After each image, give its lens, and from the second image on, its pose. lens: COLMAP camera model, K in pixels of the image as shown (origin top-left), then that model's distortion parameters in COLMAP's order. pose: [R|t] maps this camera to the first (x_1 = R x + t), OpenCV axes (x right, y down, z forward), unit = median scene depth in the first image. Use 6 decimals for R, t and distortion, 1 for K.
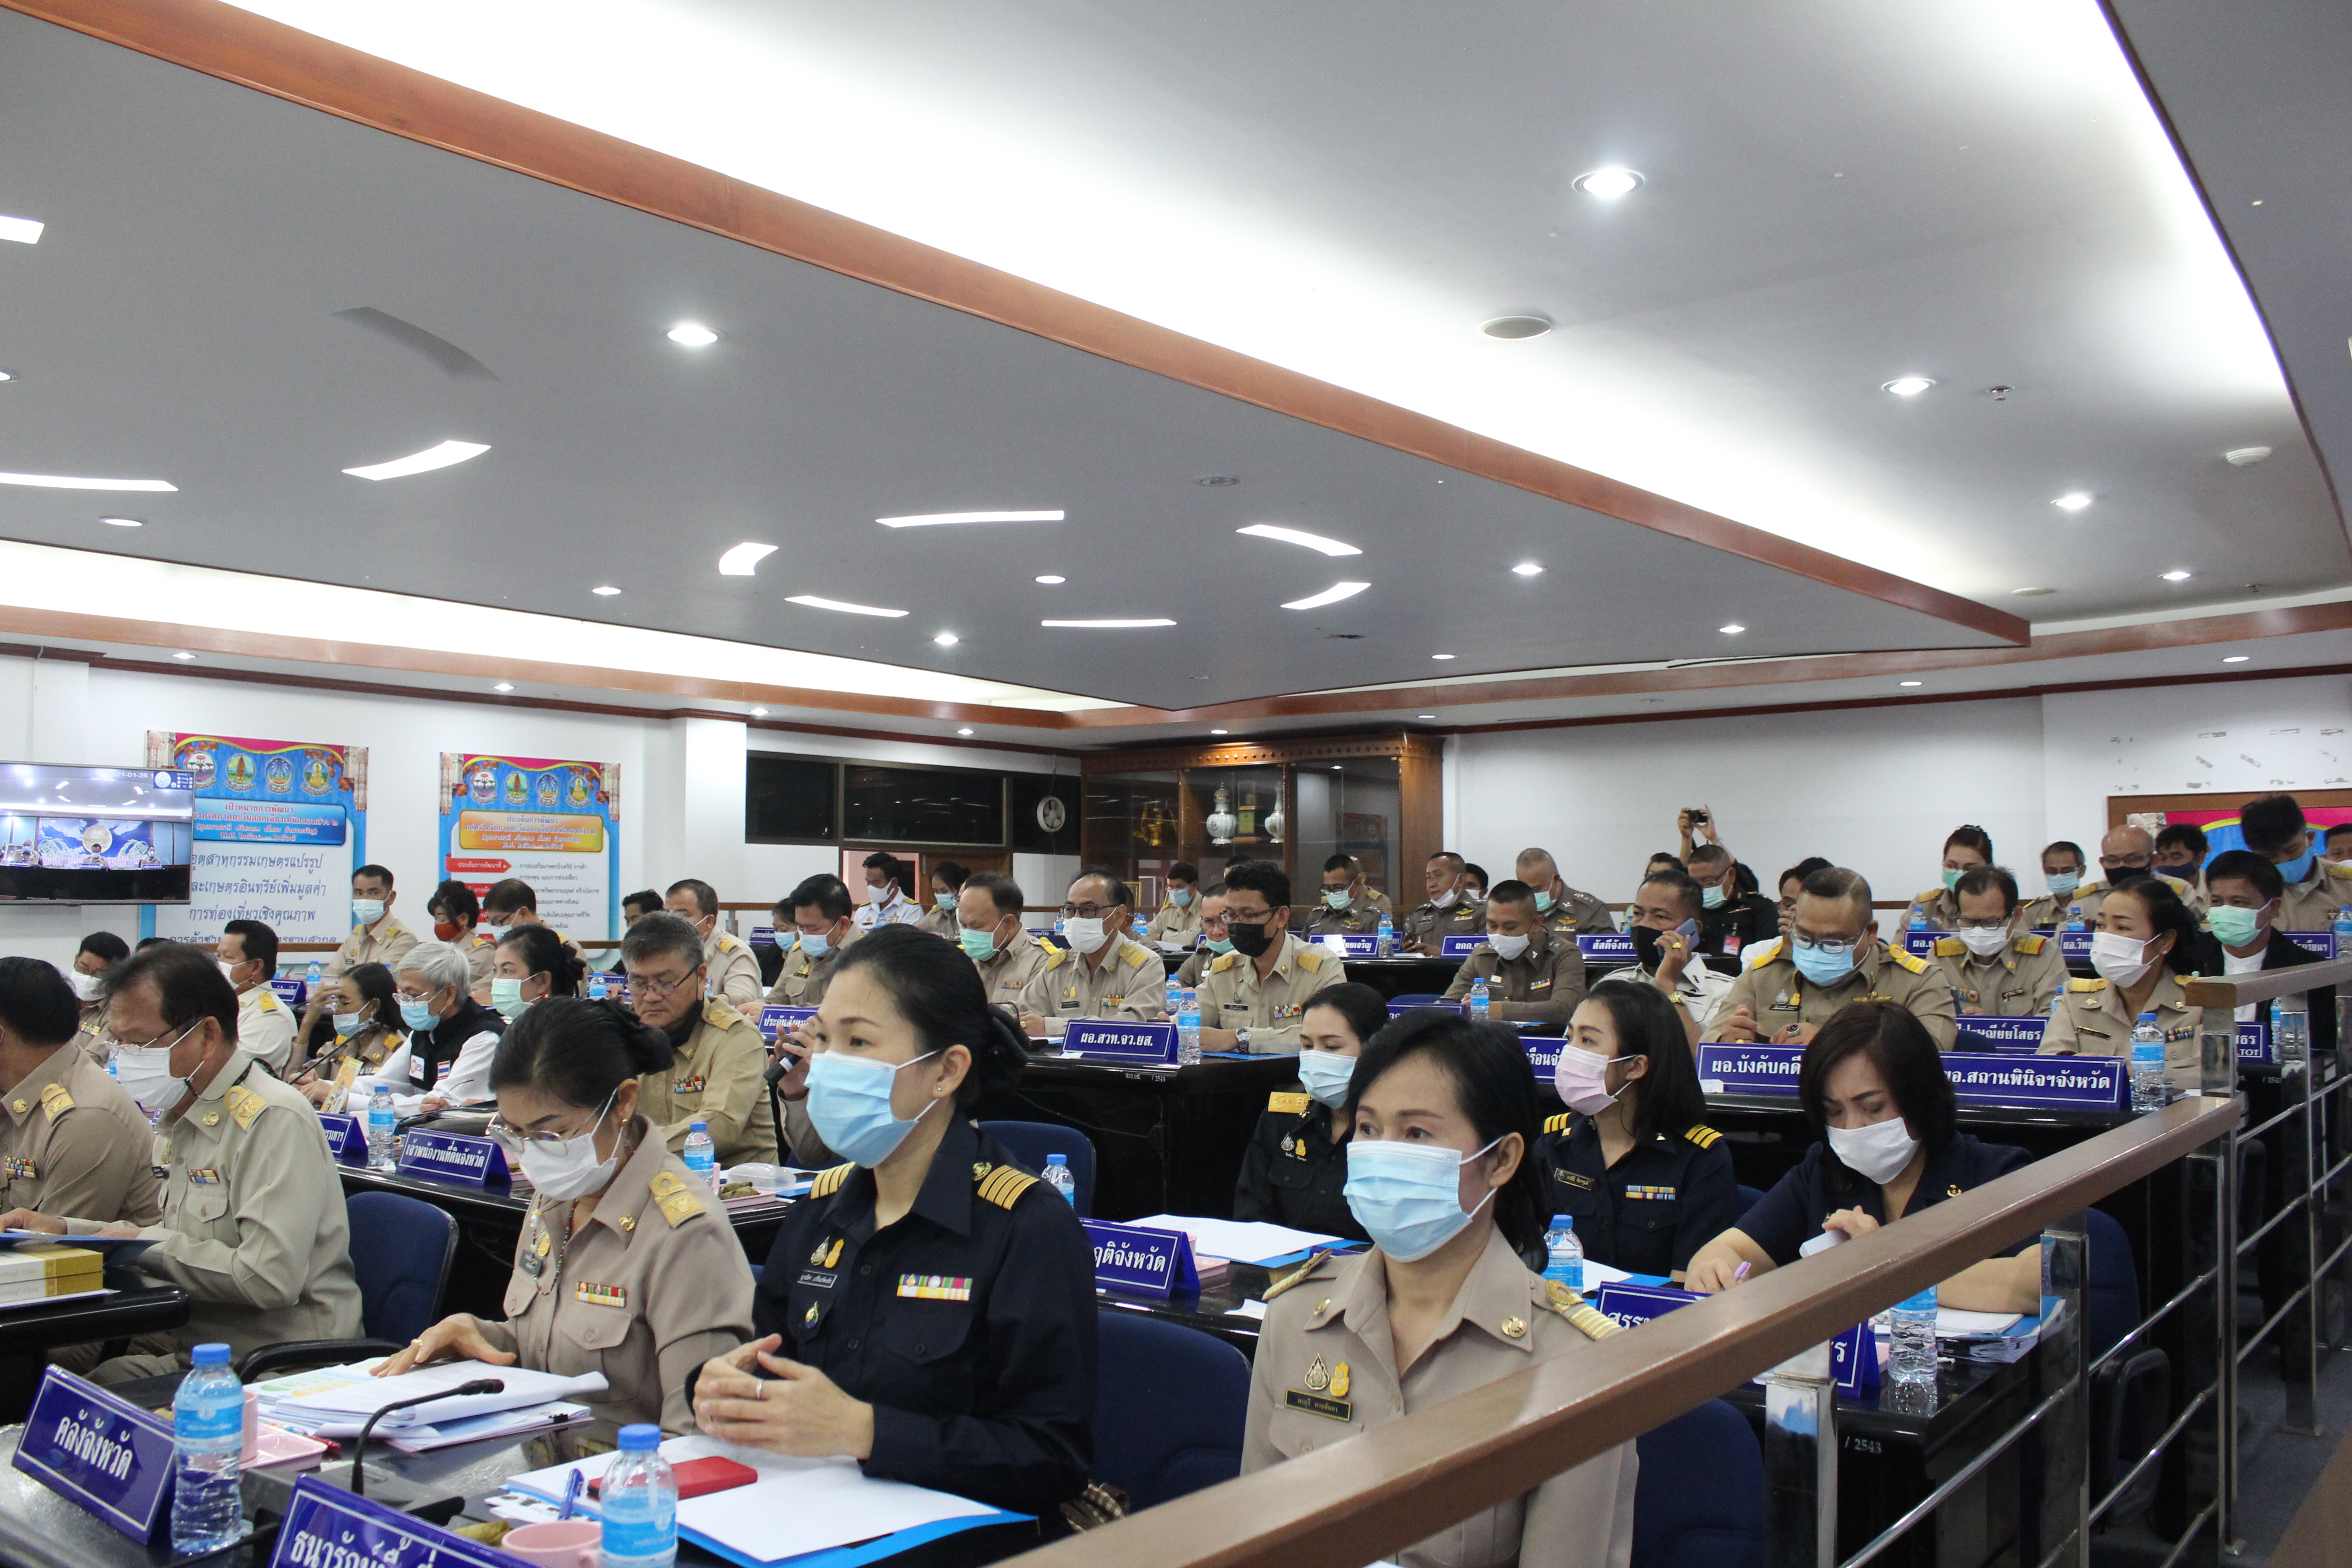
lens RADIAL K [[2073.0, 0, 1179.9], [0, 2073.0, 782.6], [0, 0, 1]] dist [-0.095960, 0.104508]
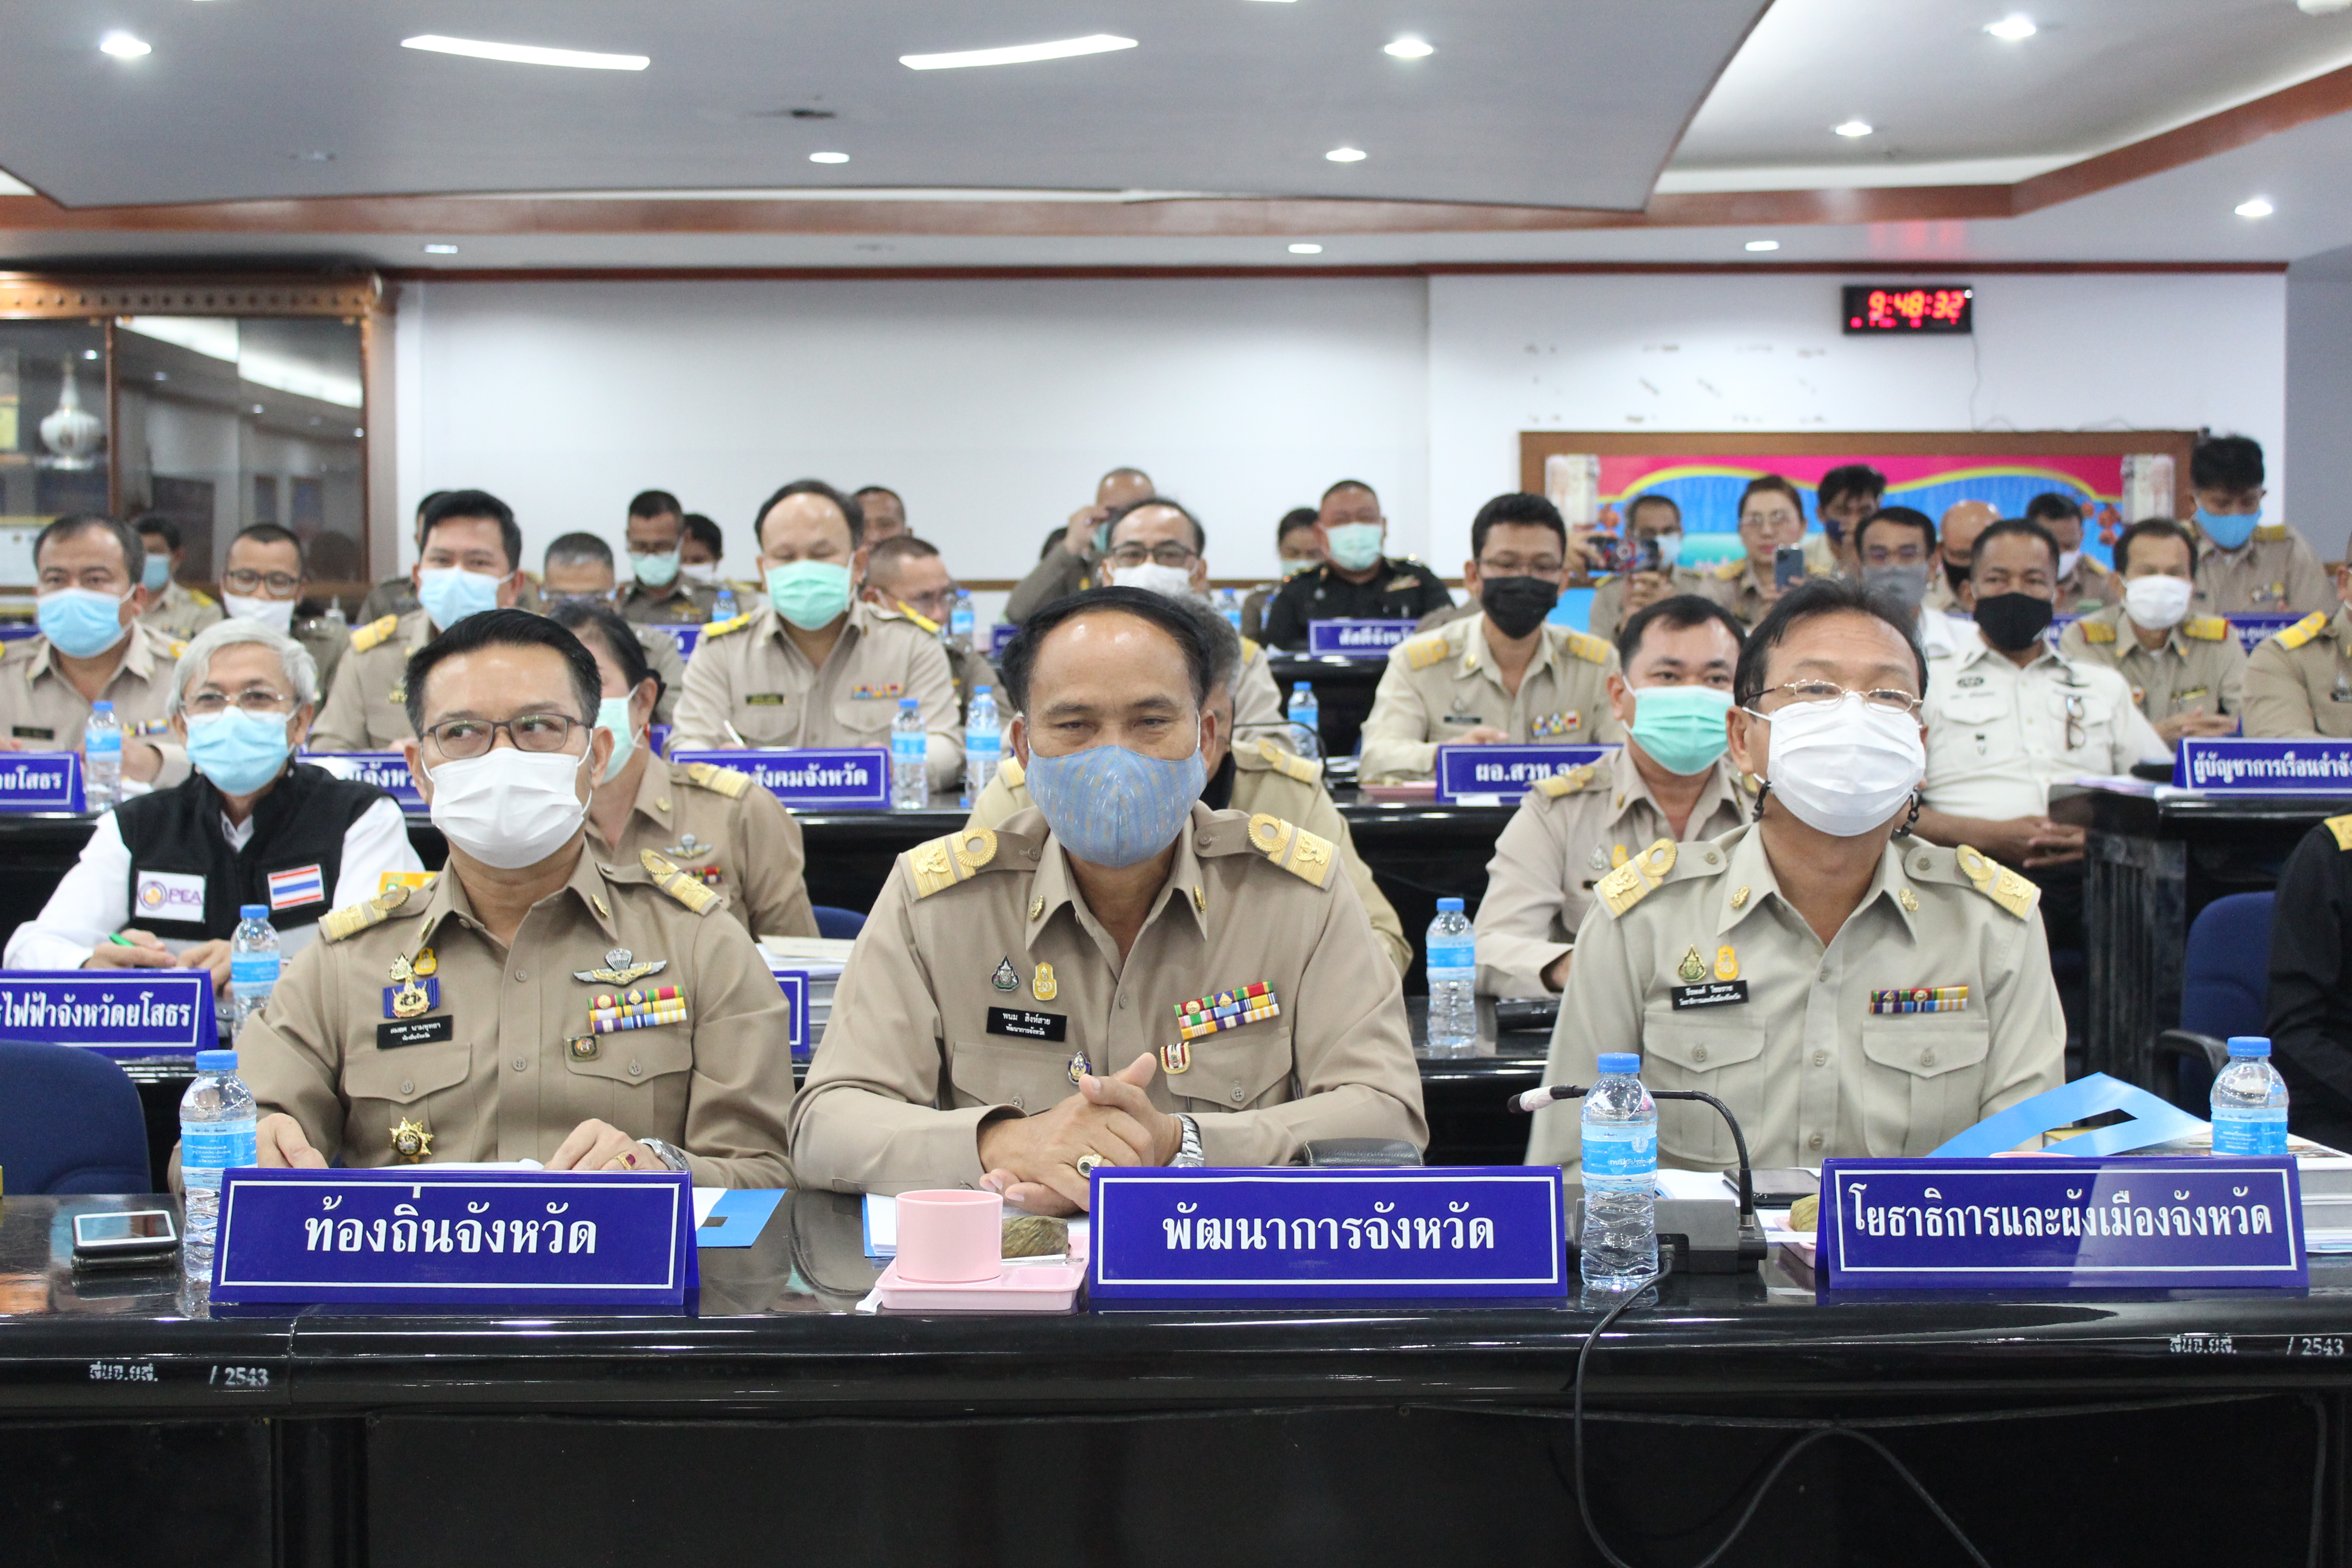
lens RADIAL K [[3705.1, 0, 1176.2], [0, 3705.1, 784.5], [0, 0, 1]] dist [-0.007575, 0.000000]
pose [[0.755299, -0.032347, 0.654581, -0.473774], [-0.037625, 0.994994, 0.092583, 0.014779], [-0.654299, -0.094556, 0.750301, 0.122818]]
